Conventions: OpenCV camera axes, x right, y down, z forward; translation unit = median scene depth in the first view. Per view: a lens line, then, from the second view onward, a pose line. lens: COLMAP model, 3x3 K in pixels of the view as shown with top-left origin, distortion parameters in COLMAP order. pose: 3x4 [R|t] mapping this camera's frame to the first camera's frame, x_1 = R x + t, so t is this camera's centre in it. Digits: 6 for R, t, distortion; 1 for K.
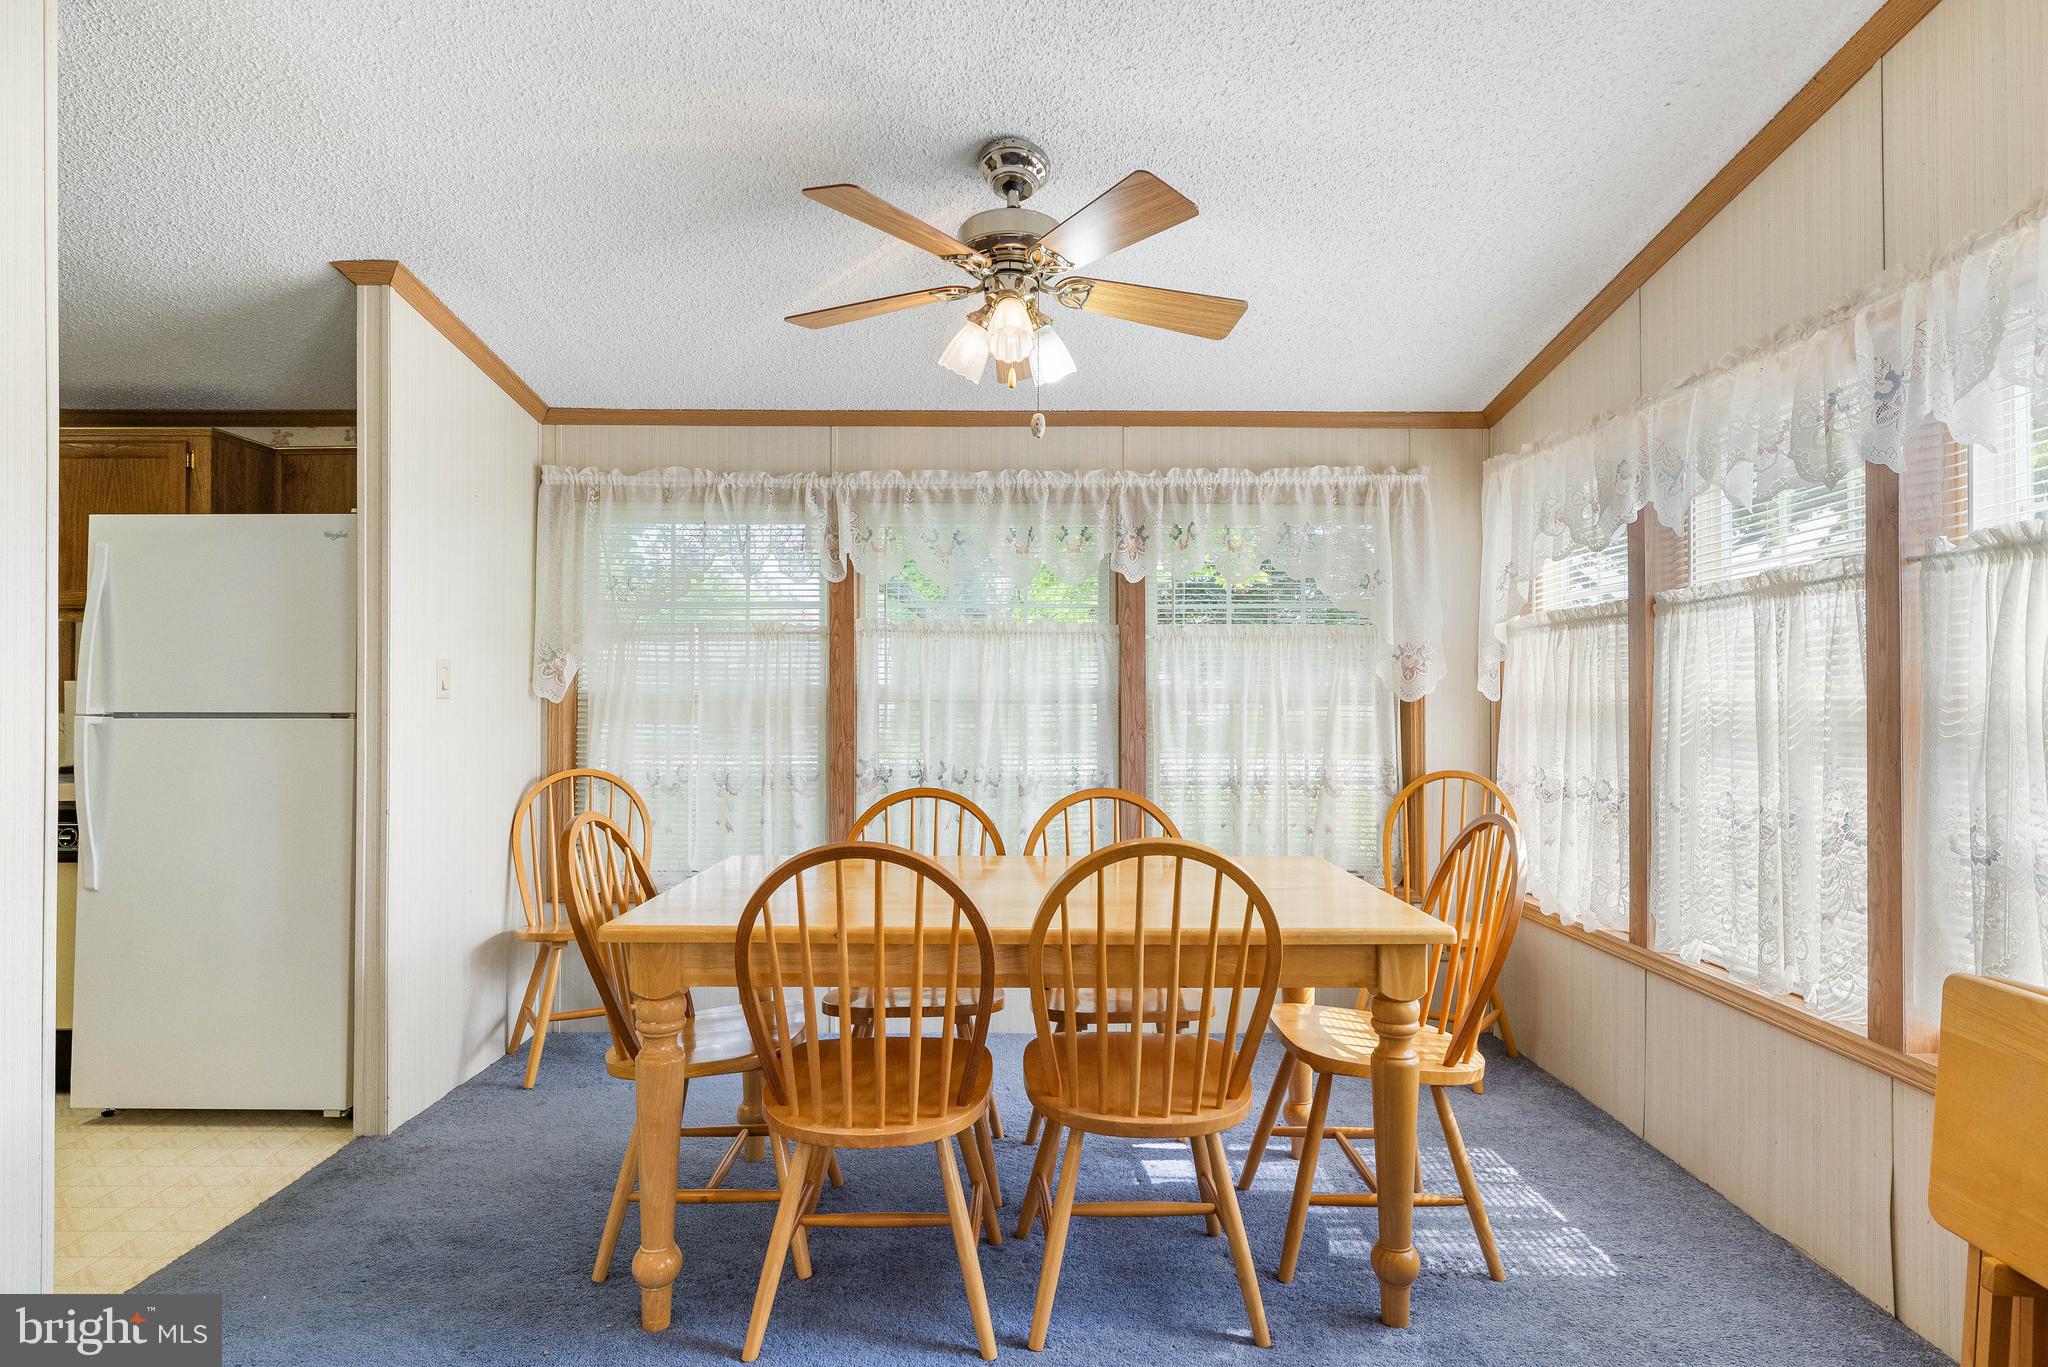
lens RADIAL K [[1103.1, 0, 1041.0], [0, 1103.1, 688.0], [0, 0, 1]] dist [-0.001788, 0.001348]
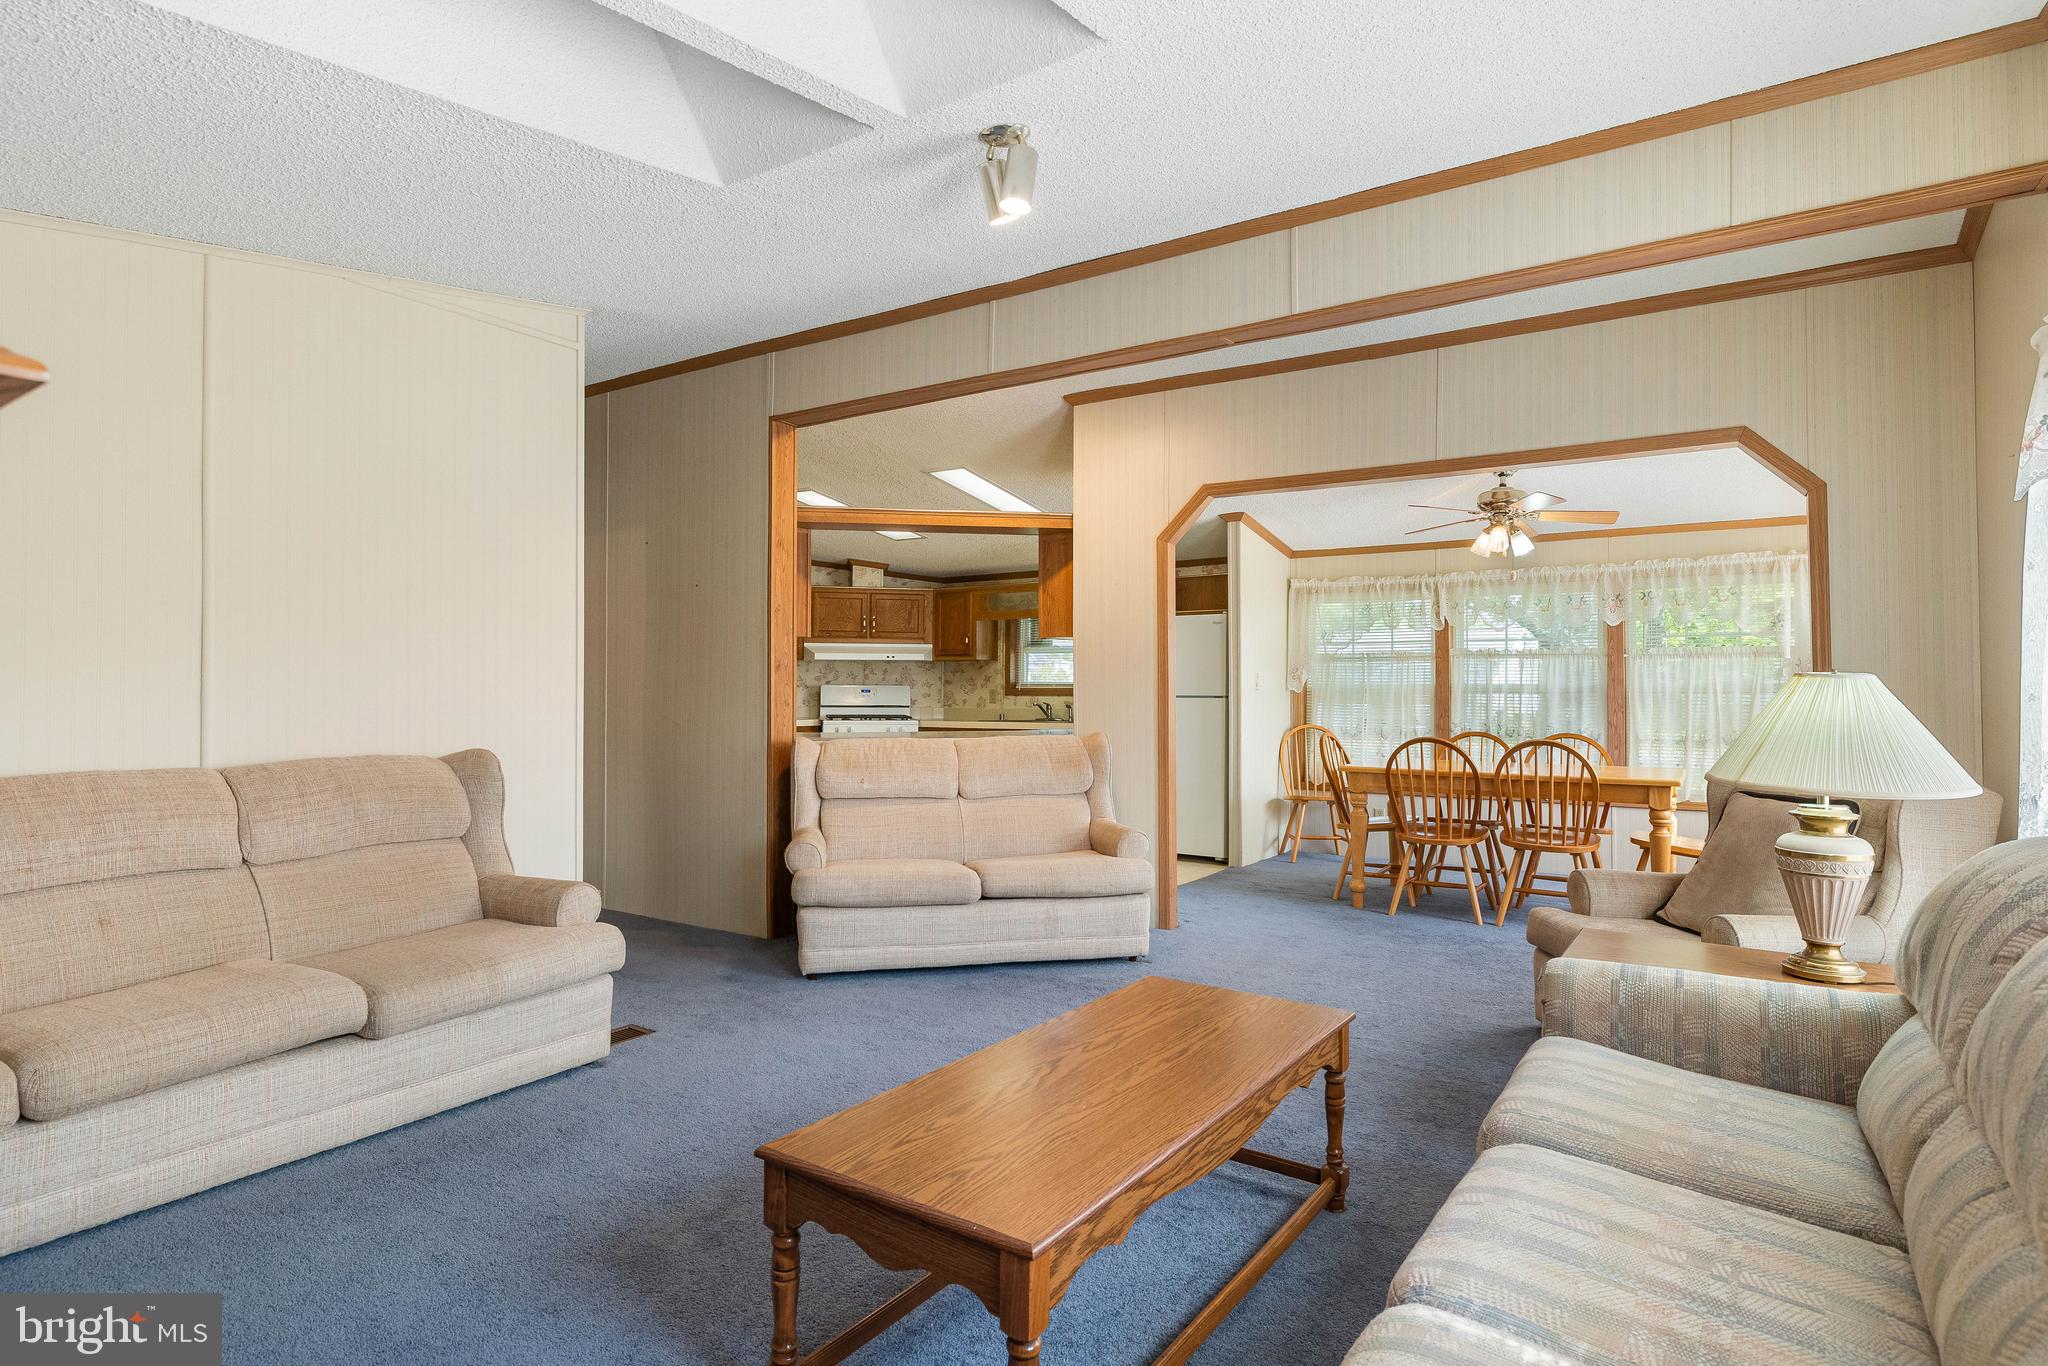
lens RADIAL K [[1052.9, 0, 1017.9], [0, 1052.9, 691.4], [0, 0, 1]] dist [-0.002392, 0.001729]
pose [[0.821132, -0.000724, -0.570738, 0.286877], [0.004684, 0.999974, 0.005470, -0.002997], [0.570719, -0.007165, 0.821114, -1.026350]]
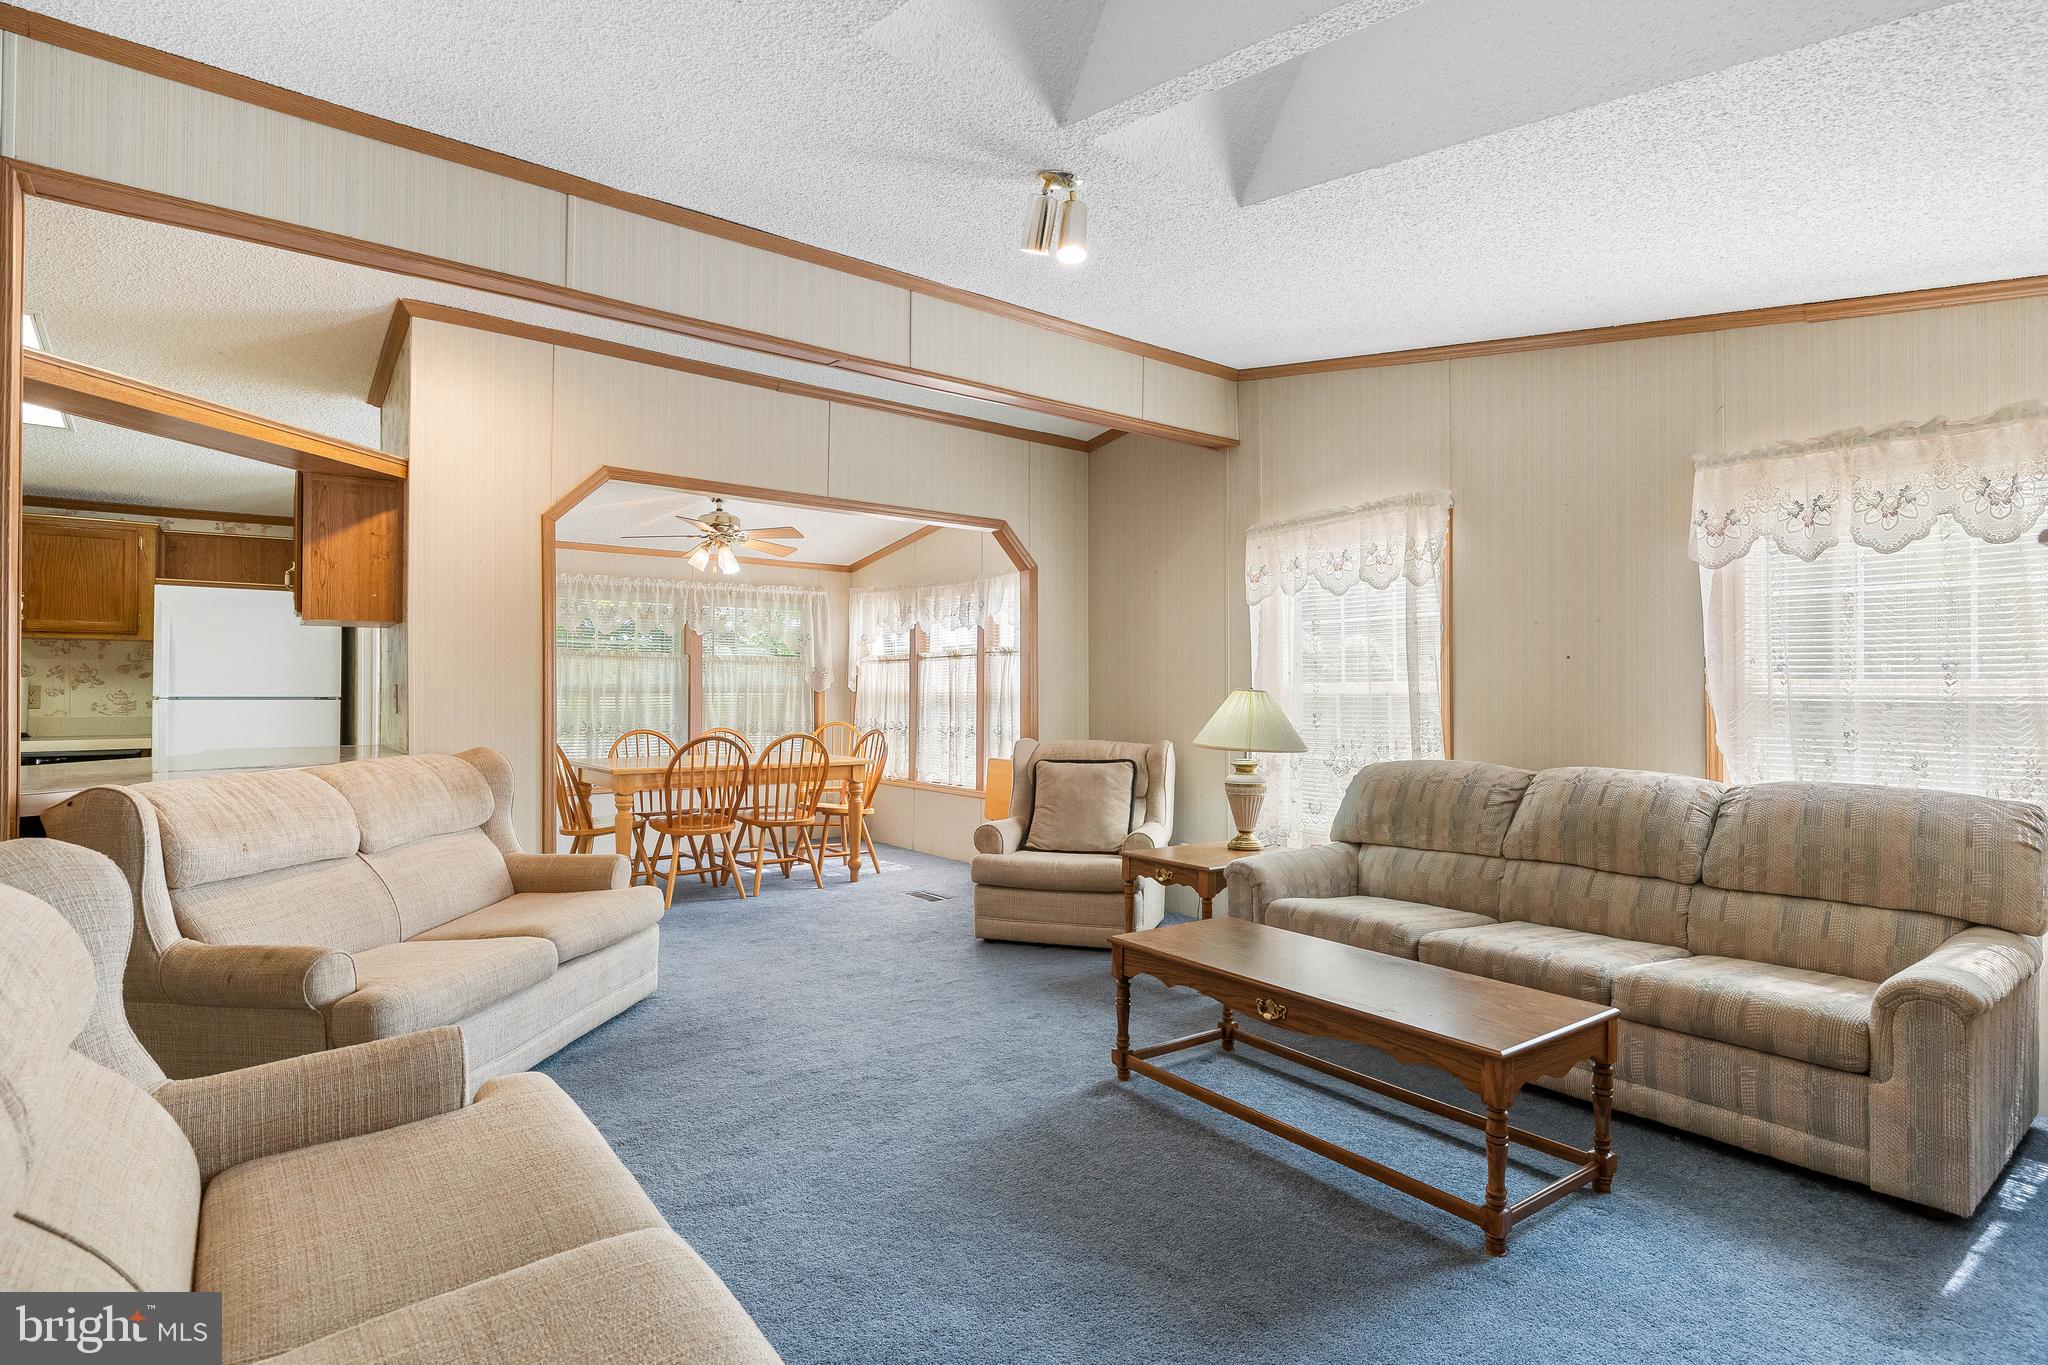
lens RADIAL K [[1052.9, 0, 1001.6], [0, 1052.9, 673.1], [0, 0, 1]] dist [-0.002392, 0.001729]
pose [[0.806393, 0.010945, 0.591279, -0.690404], [-0.008234, 0.999940, -0.007281, -0.014788], [-0.591323, 0.001003, 0.806434, -1.035170]]
